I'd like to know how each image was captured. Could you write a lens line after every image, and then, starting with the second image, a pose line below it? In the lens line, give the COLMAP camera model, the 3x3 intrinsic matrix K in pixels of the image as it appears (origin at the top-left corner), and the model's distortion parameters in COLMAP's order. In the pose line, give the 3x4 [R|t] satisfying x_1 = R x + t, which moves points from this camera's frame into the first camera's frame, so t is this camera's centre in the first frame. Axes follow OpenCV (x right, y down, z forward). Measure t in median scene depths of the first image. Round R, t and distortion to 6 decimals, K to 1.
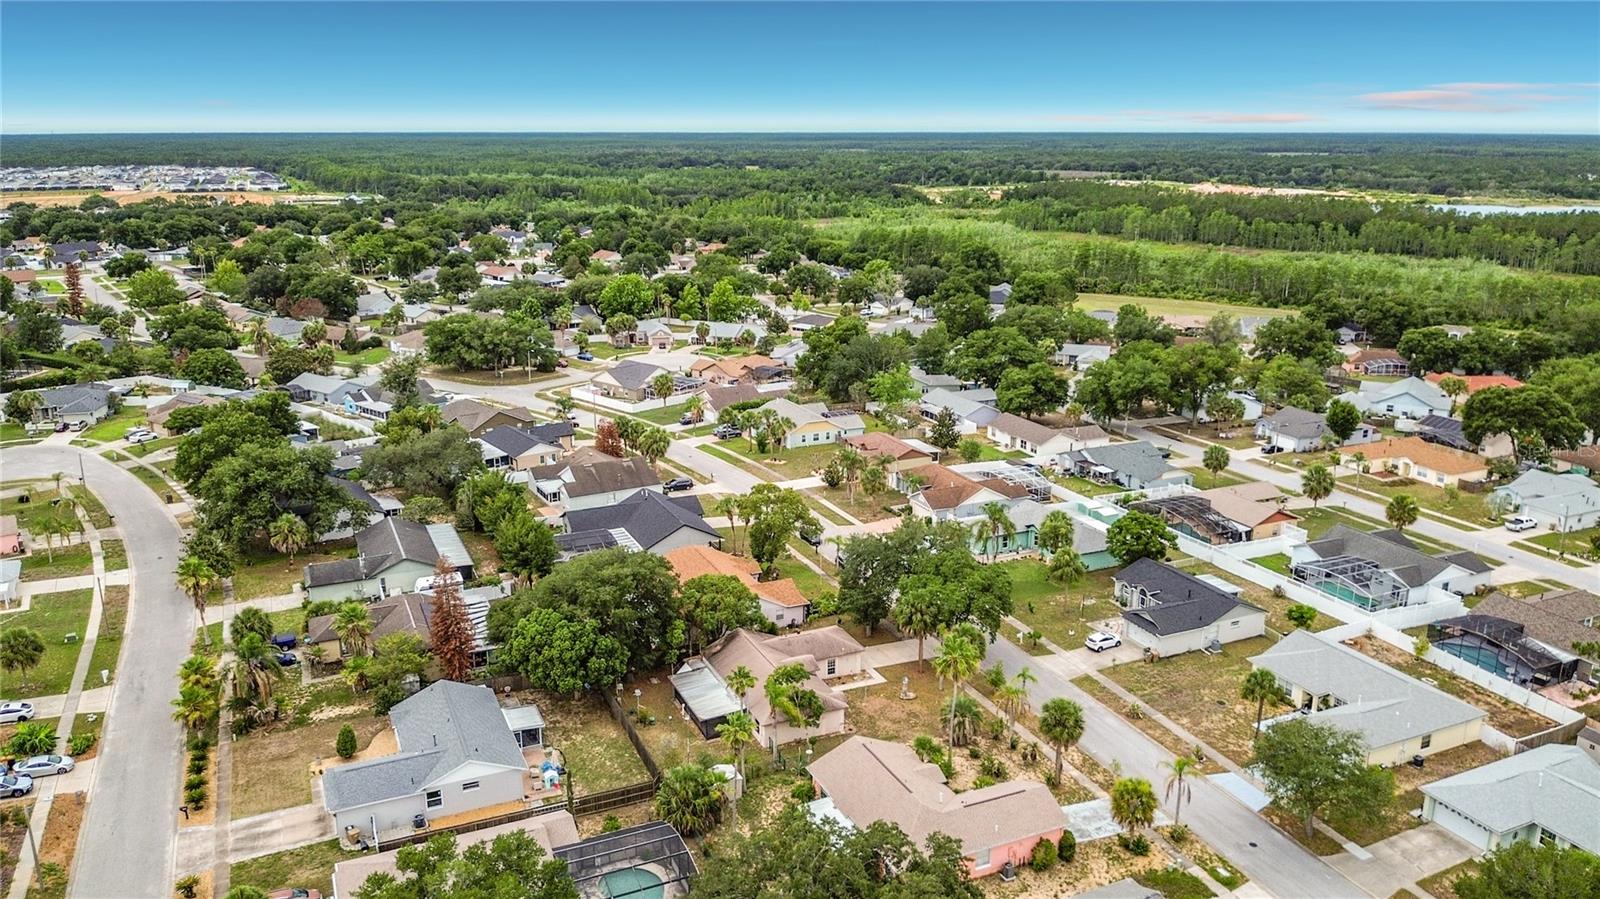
lens RADIAL K [[1143.2, 0, 800.0], [0, 1143.2, 449.5], [0, 0, 1]] dist [0.040096, -0.085689]
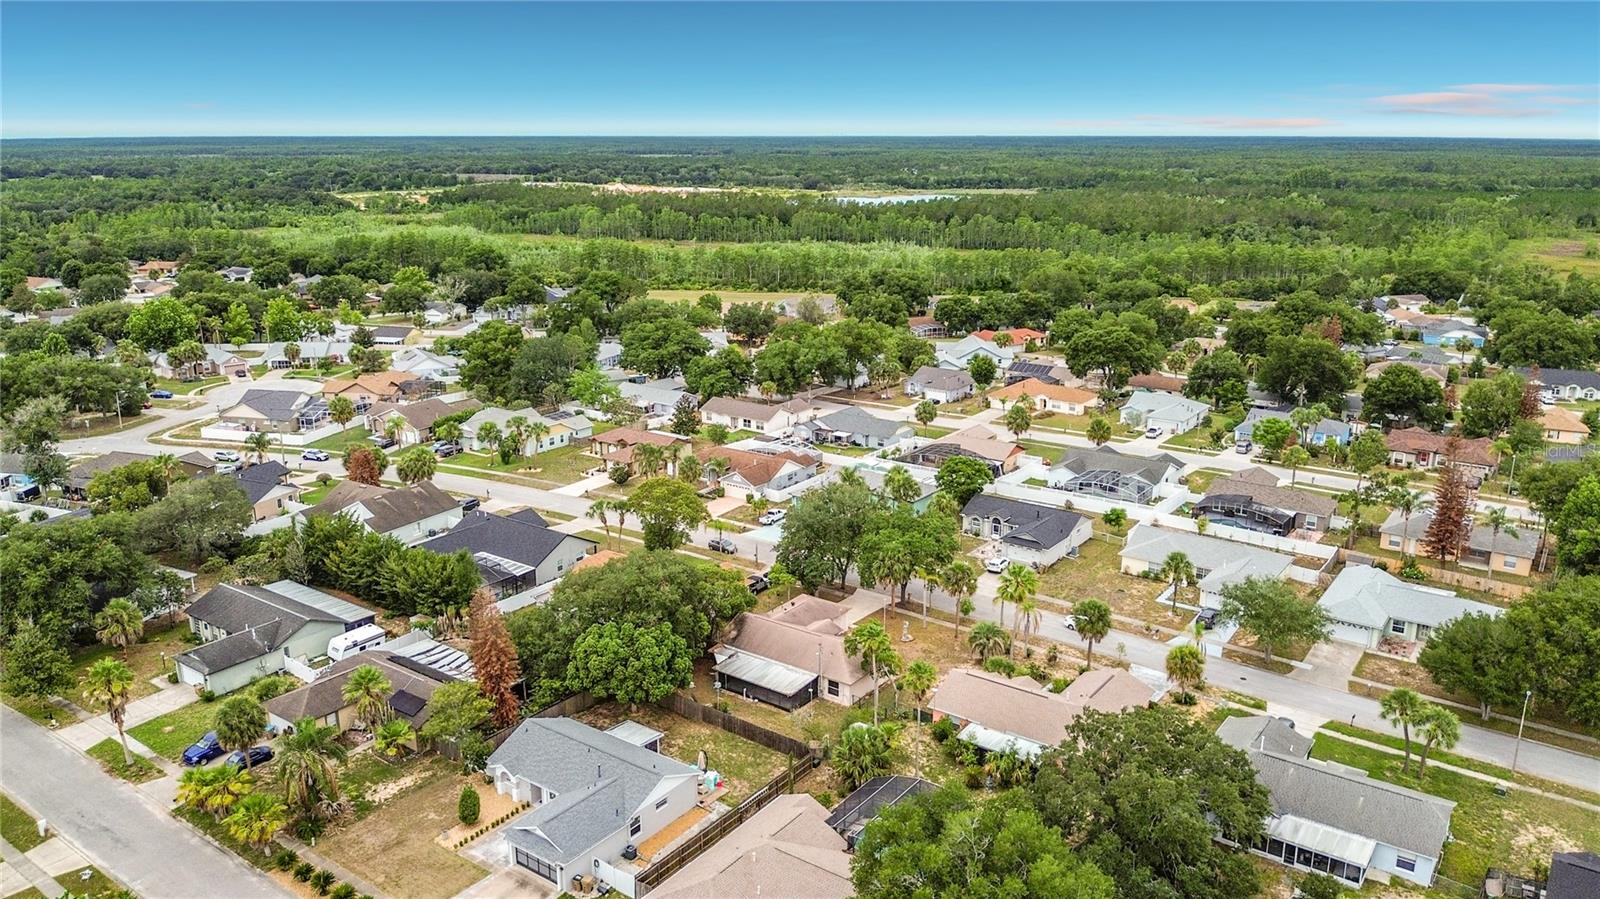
lens RADIAL K [[1143.2, 0, 800.0], [0, 1143.2, 449.5], [0, 0, 1]] dist [0.040096, -0.085689]
pose [[0.872023, -0.130262, 0.471813, -0.282016], [0.131578, 0.990840, 0.030372, -0.006274], [-0.471448, 0.035596, 0.881175, 0.043506]]
